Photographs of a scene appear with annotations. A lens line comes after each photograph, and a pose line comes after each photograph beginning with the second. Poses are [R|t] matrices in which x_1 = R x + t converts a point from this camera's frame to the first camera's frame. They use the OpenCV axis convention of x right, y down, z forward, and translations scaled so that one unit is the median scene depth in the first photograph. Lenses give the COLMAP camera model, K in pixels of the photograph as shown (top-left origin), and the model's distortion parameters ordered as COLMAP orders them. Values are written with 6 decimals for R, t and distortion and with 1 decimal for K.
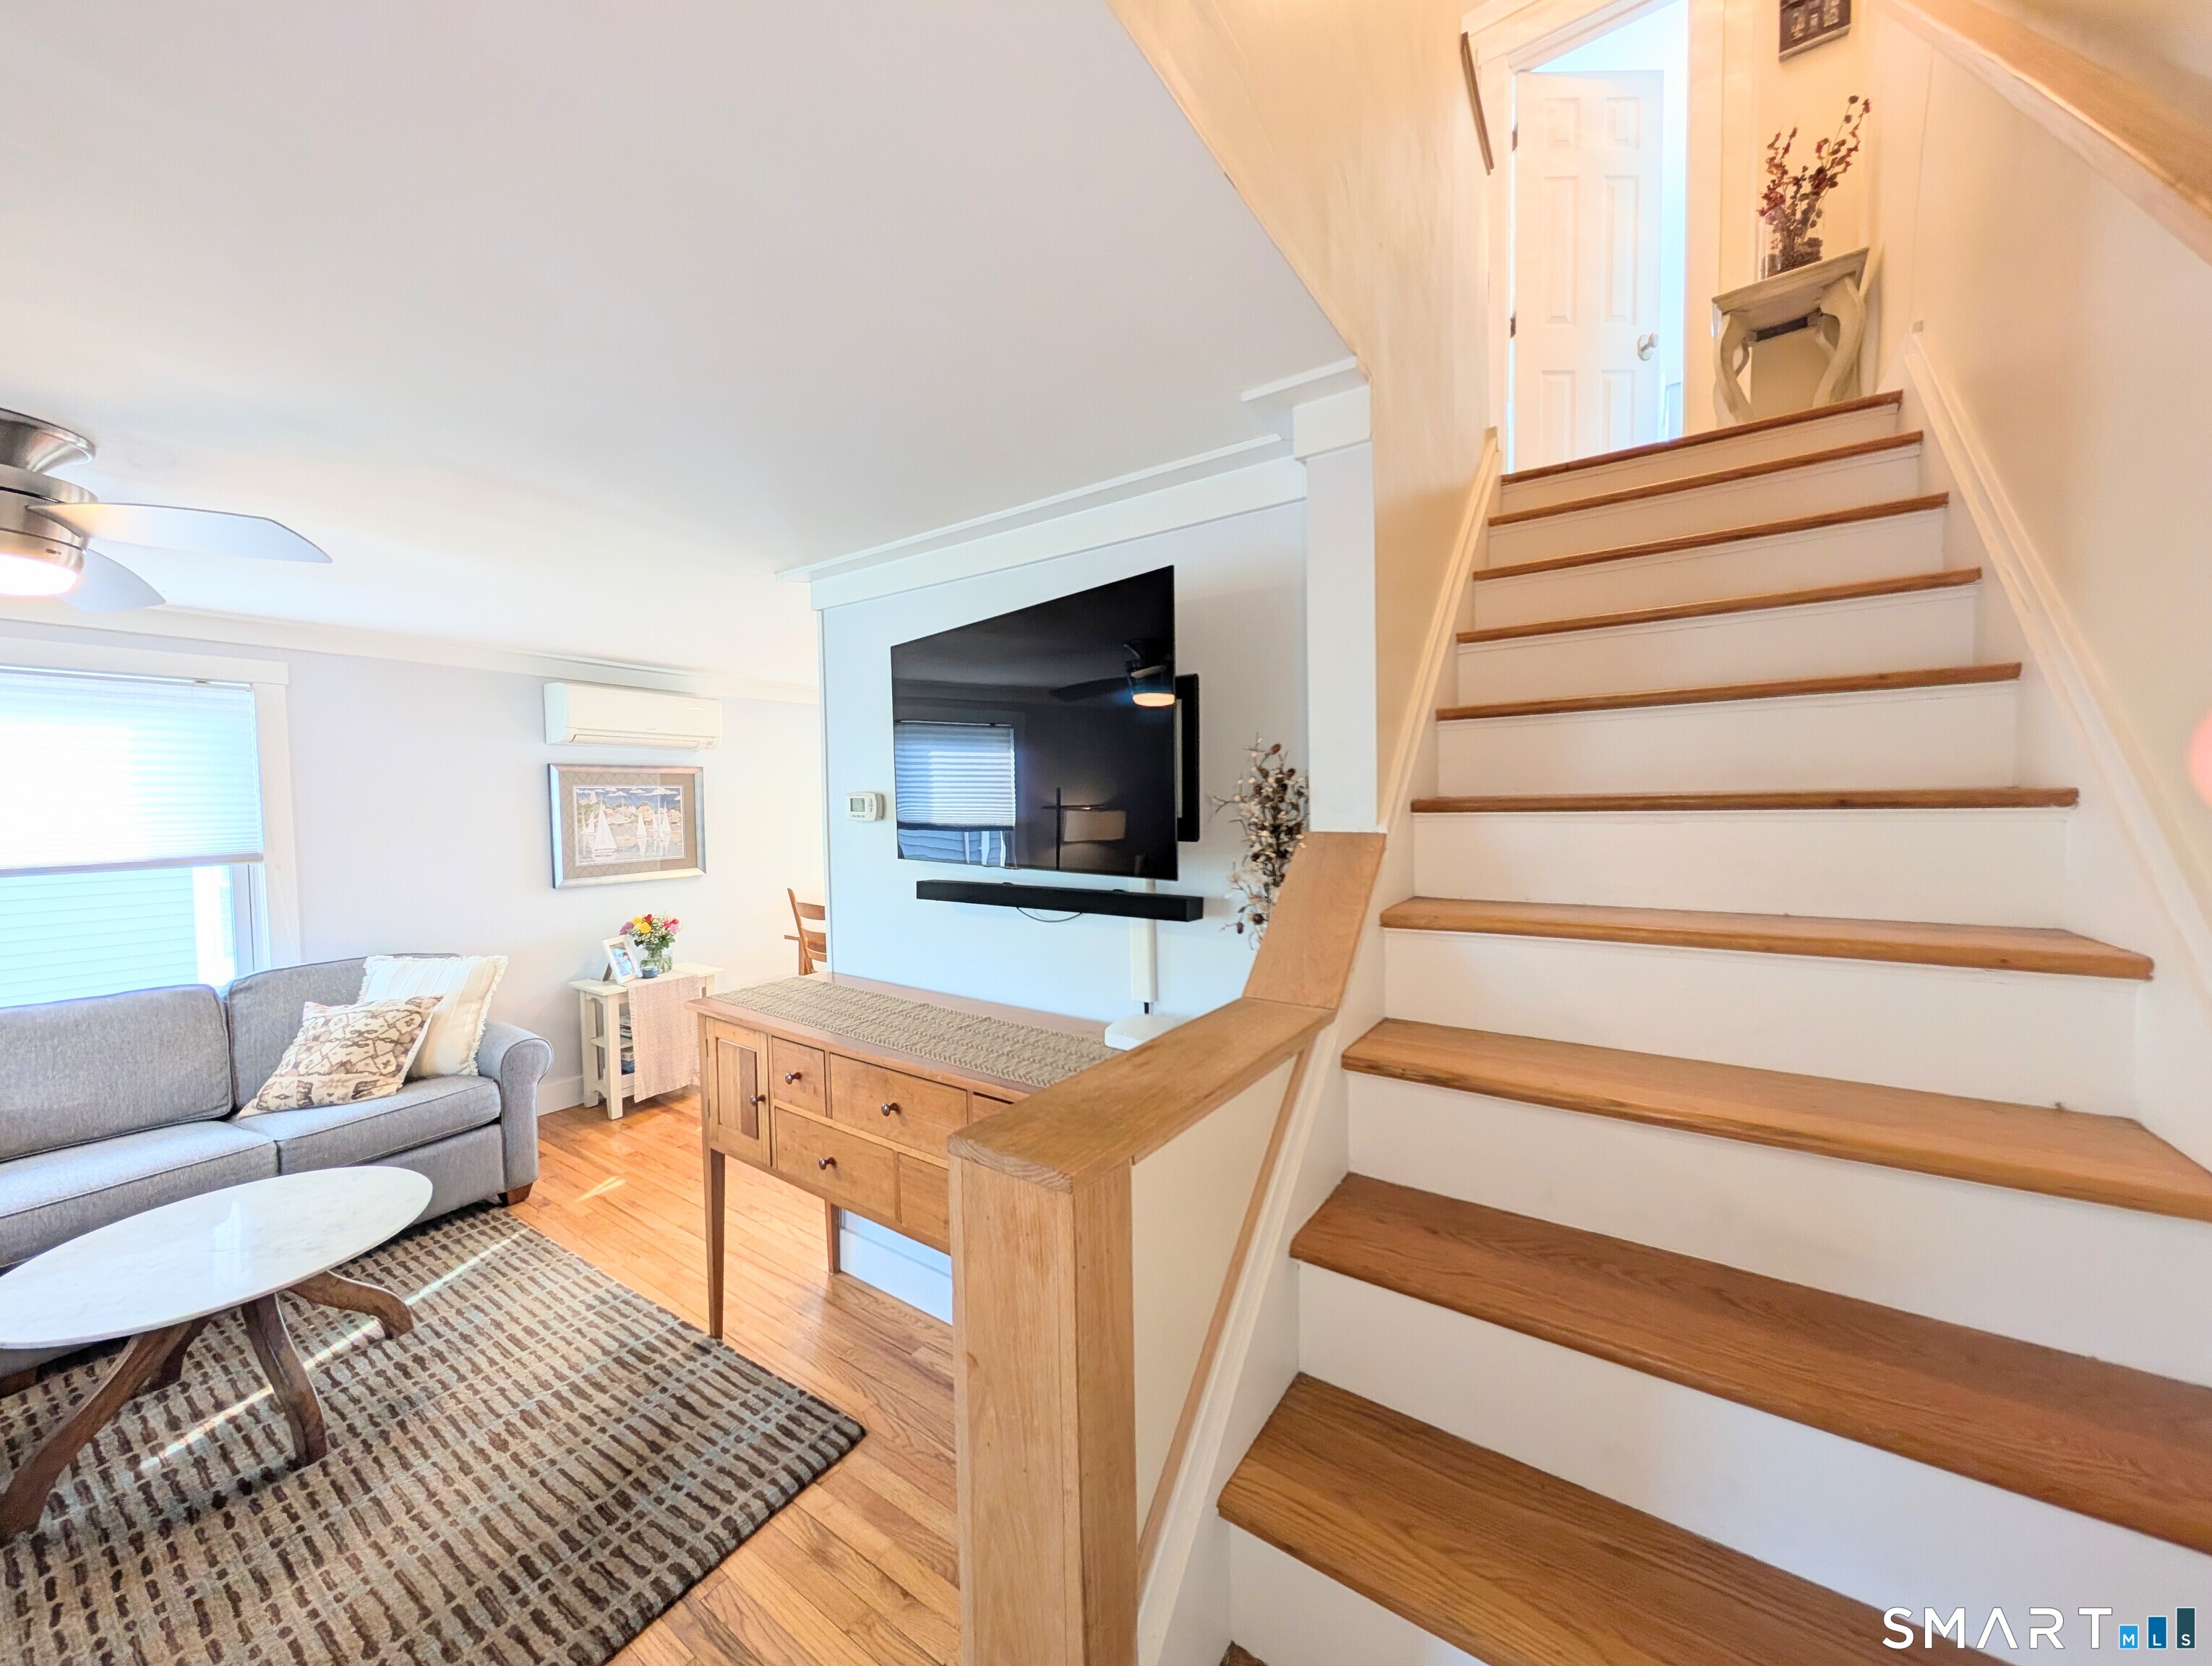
lens RADIAL K [[802.7, 0, 1106.5], [0, 802.7, 835.0], [0, 0, 1]] dist [0.000003, 0.000217]
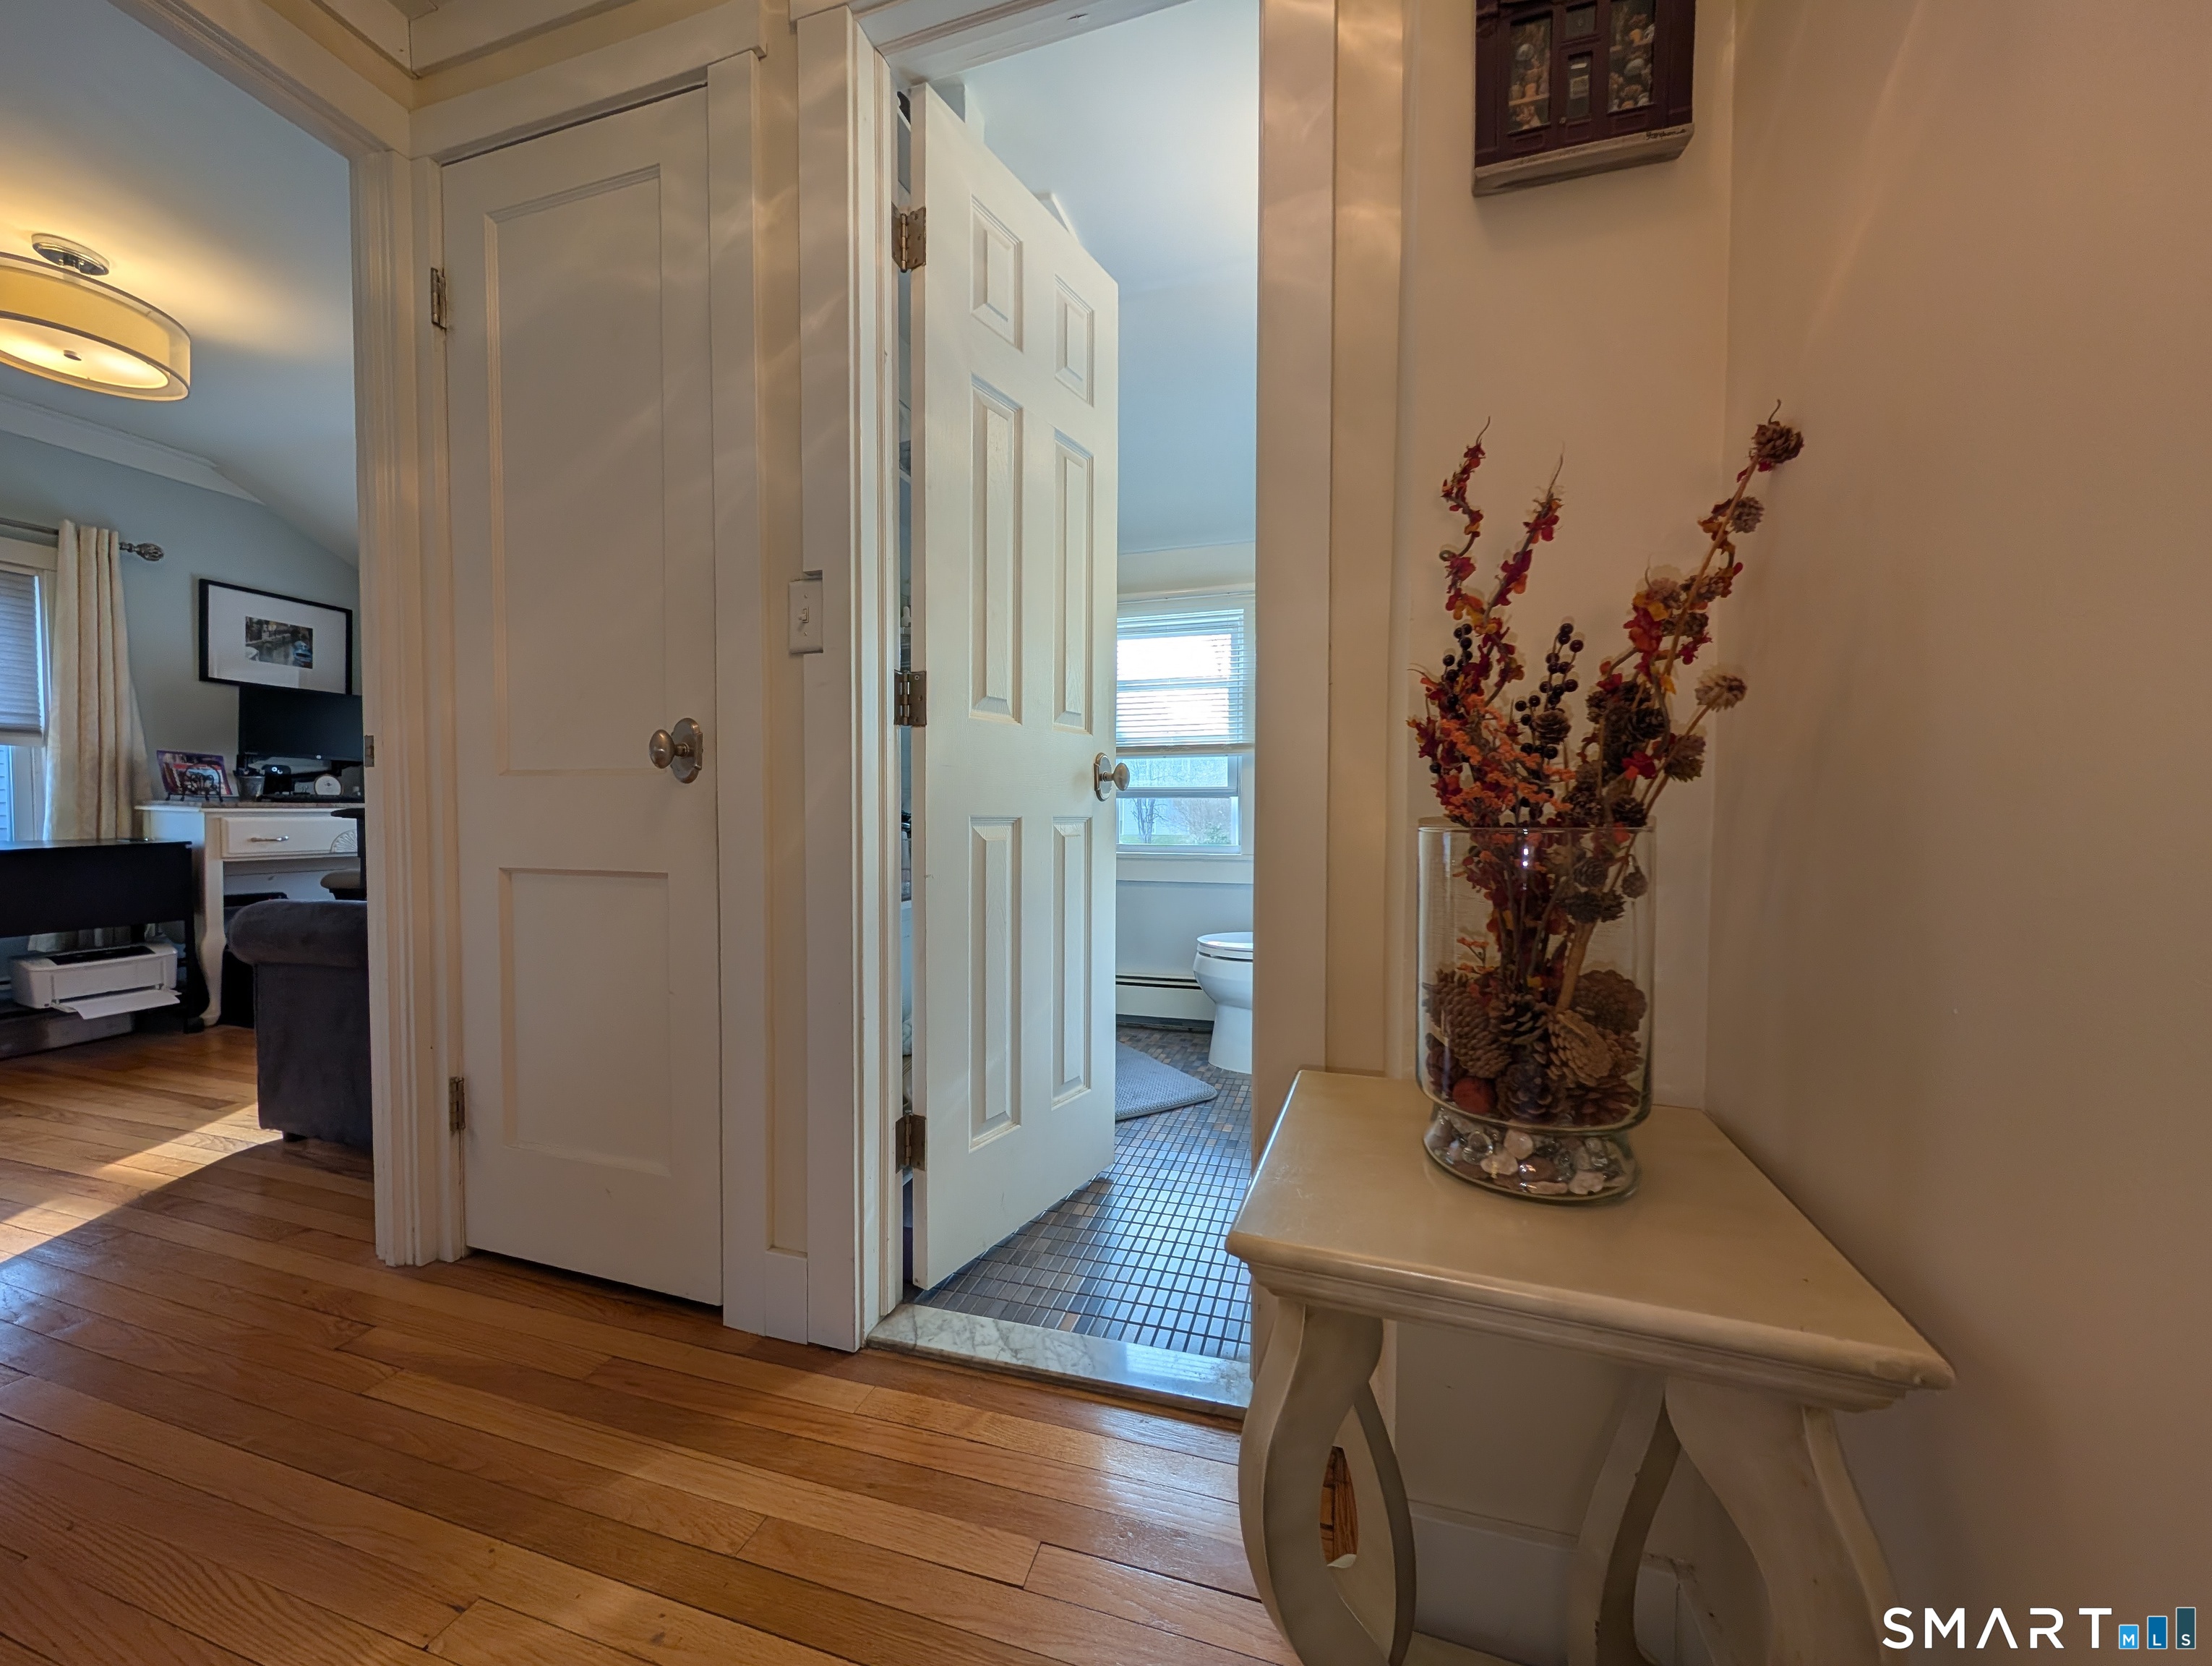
lens RADIAL K [[802.7, 0, 1106.5], [0, 802.7, 835.0], [0, 0, 1]] dist [0.000003, 0.000217]
pose [[0.955378, 0.009867, 0.295220, 0.174982], [-0.004980, 0.999838, -0.017299, -0.202606], [-0.295343, 0.015056, 0.955273, 0.213781]]
